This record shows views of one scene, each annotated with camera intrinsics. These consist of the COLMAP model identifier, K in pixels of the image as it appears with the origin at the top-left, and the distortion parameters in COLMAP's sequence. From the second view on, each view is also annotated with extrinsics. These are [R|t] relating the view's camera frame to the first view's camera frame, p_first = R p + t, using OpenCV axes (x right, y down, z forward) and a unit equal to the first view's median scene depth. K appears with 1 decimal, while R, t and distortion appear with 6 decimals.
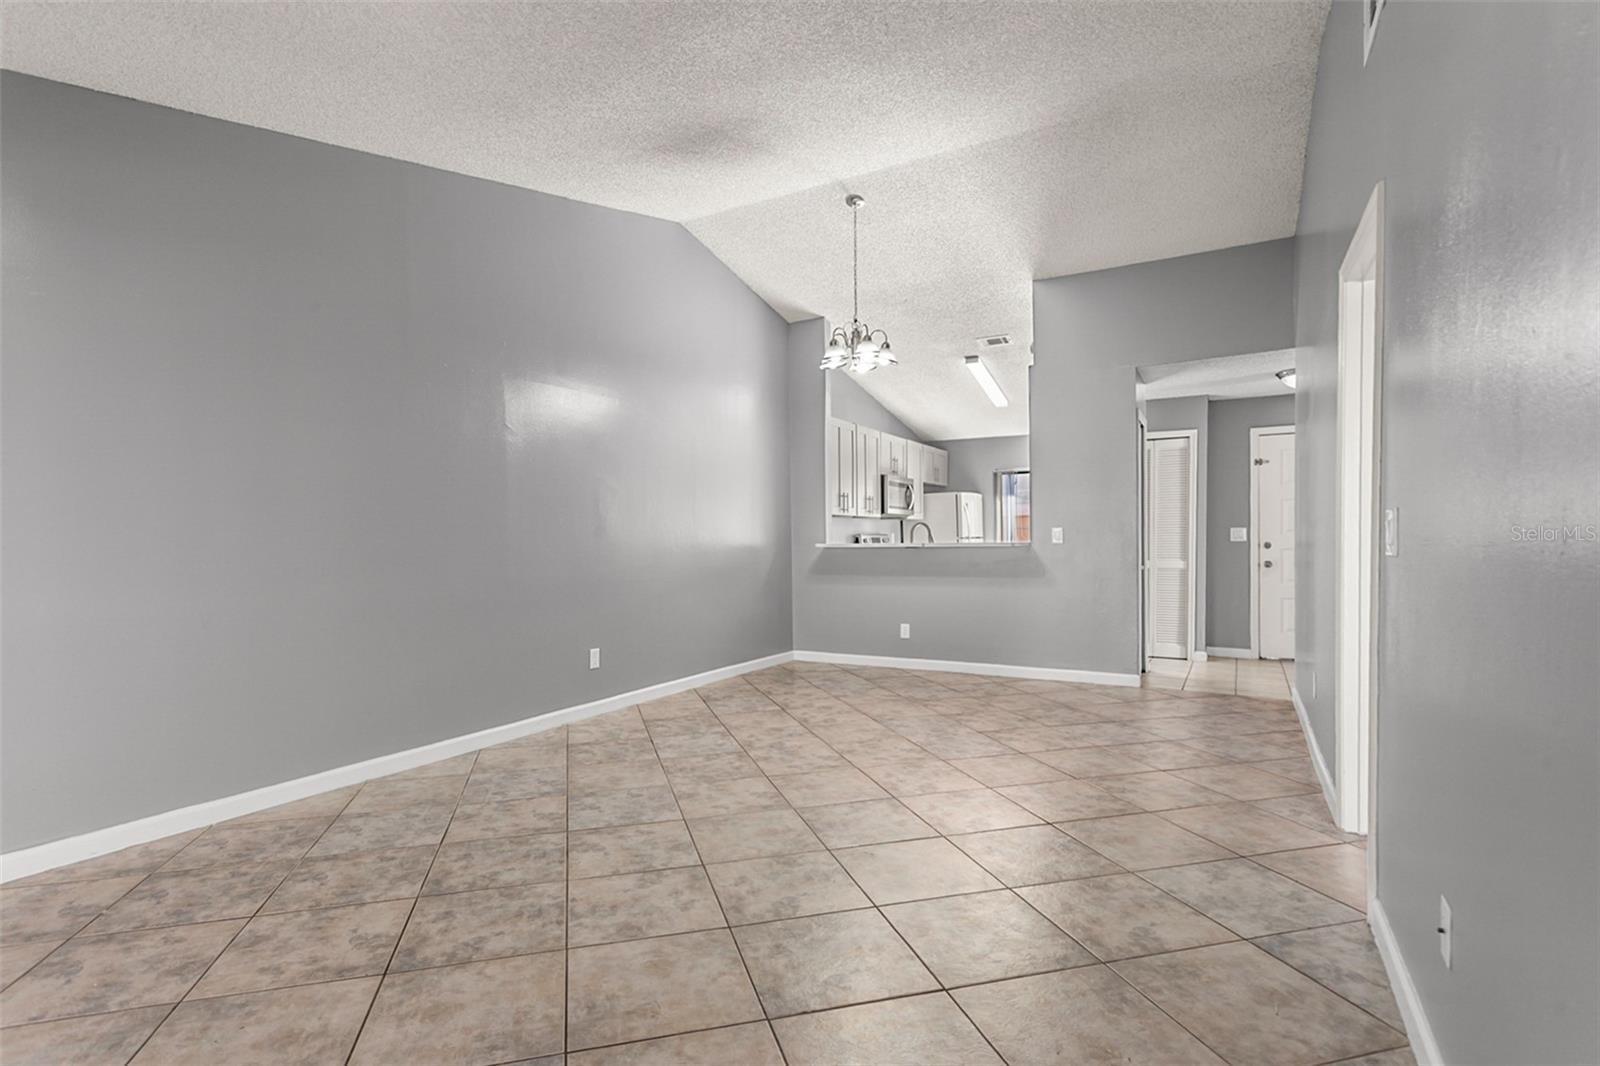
lens RADIAL K [[773.5, 0, 797.7], [0, 773.5, 560.9], [0, 0, 1]] dist [0.001740, 0.000249]
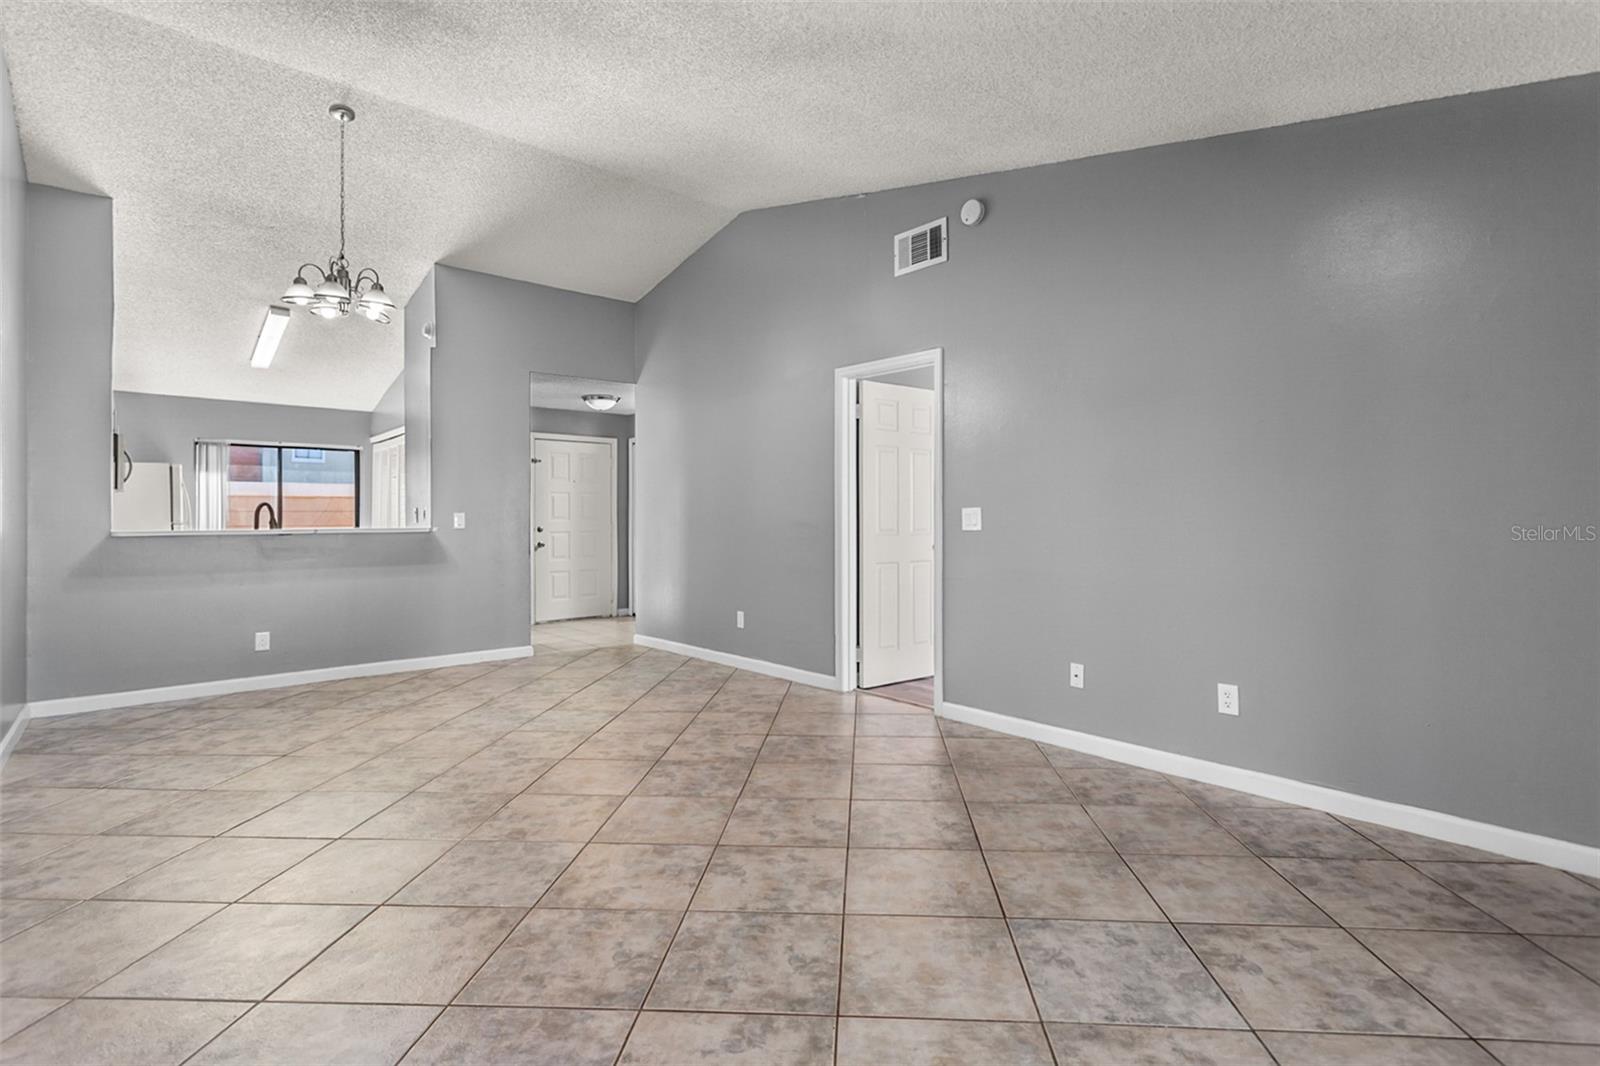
lens RADIAL K [[768.4, 0, 794.3], [0, 768.4, 523.4], [0, 0, 1]] dist [-0.000343, -0.000230]
pose [[0.339134, 0.003000, 0.940733, -1.157424], [0.025741, 0.999591, -0.012468, -0.013957], [-0.940386, 0.028444, 0.338918, 0.619850]]
